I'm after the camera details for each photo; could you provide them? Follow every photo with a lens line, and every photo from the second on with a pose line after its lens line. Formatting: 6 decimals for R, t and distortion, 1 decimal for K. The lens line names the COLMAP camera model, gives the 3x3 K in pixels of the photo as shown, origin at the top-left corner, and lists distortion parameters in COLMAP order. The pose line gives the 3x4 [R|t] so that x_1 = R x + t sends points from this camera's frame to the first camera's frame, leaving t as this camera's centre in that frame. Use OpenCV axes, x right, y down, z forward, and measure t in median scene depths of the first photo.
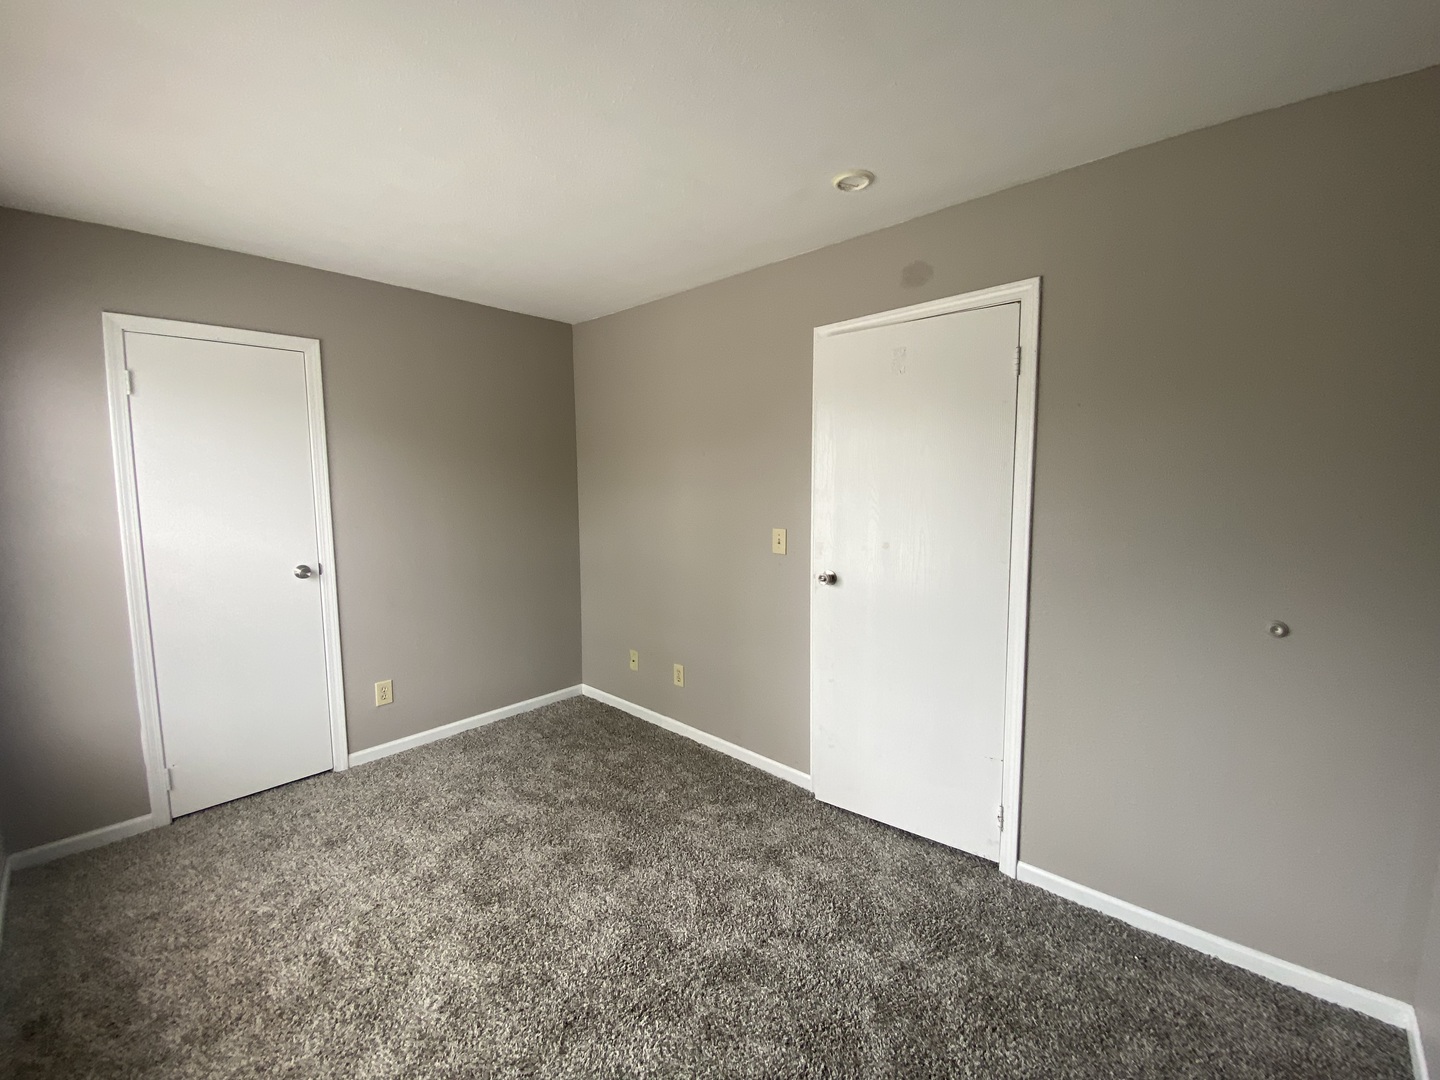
lens RADIAL K [[594.1, 0, 713.6], [0, 594.1, 532.9], [0, 0, 1]] dist [0.003729, -0.012062]
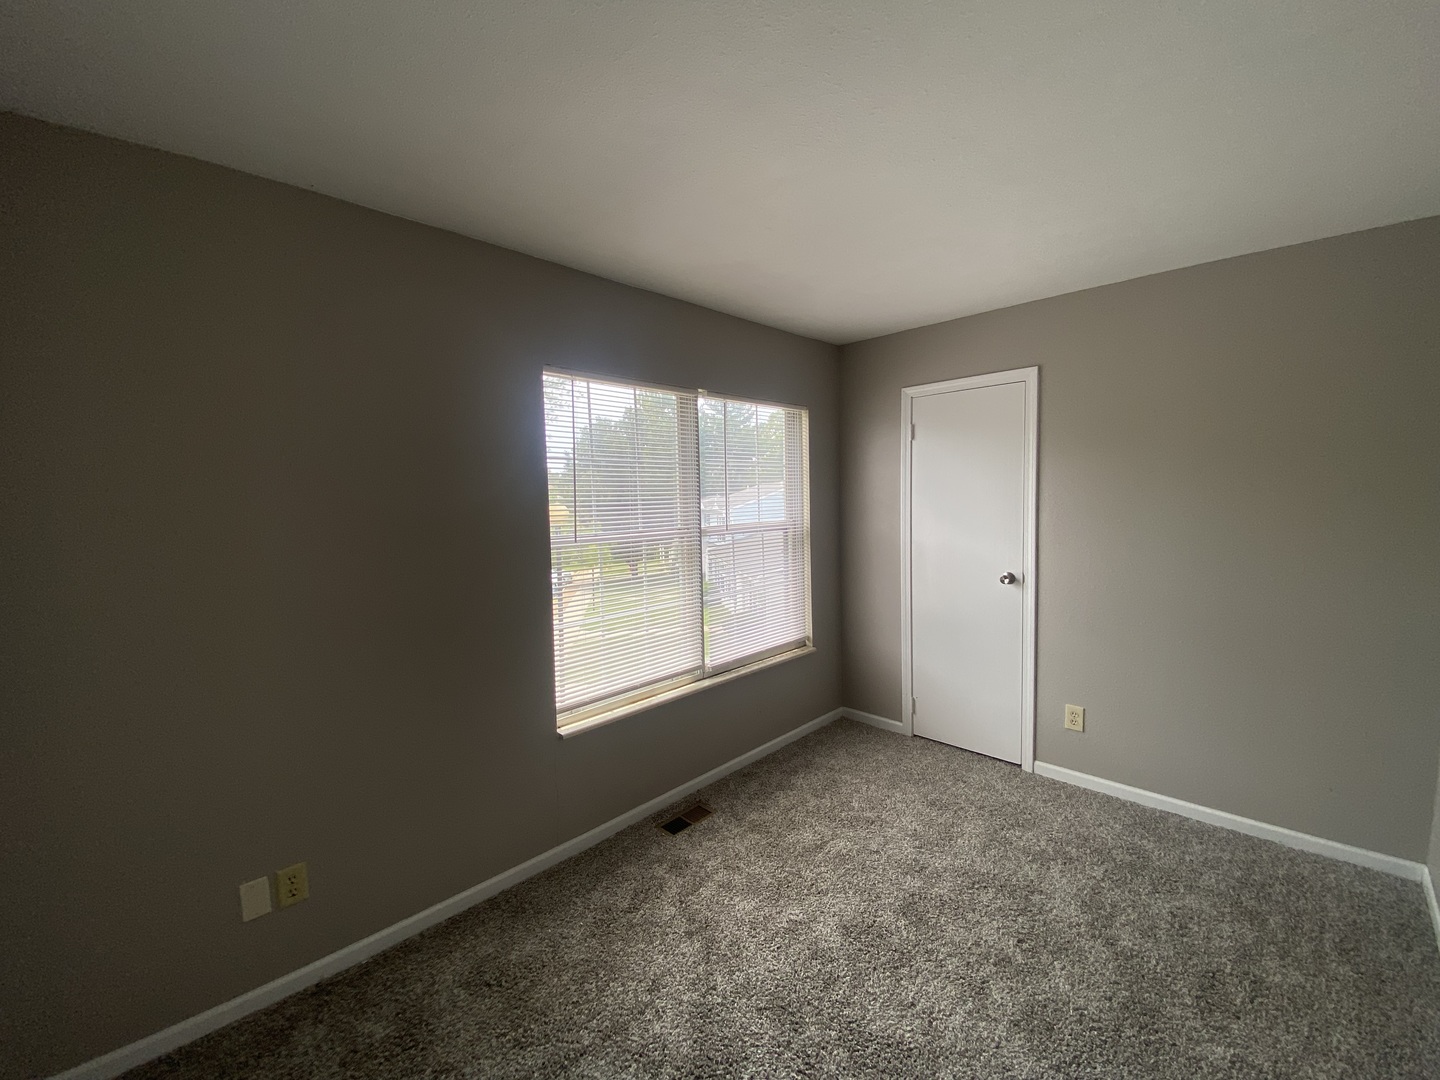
lens RADIAL K [[594.1, 0, 719.5], [0, 594.1, 534.0], [0, 0, 1]] dist [0.003729, -0.012062]
pose [[-0.040580, 0.071616, -0.996606, 0.496687], [-0.072073, 0.994620, 0.074408, -0.069849], [0.996573, 0.074848, -0.035200, 0.542032]]
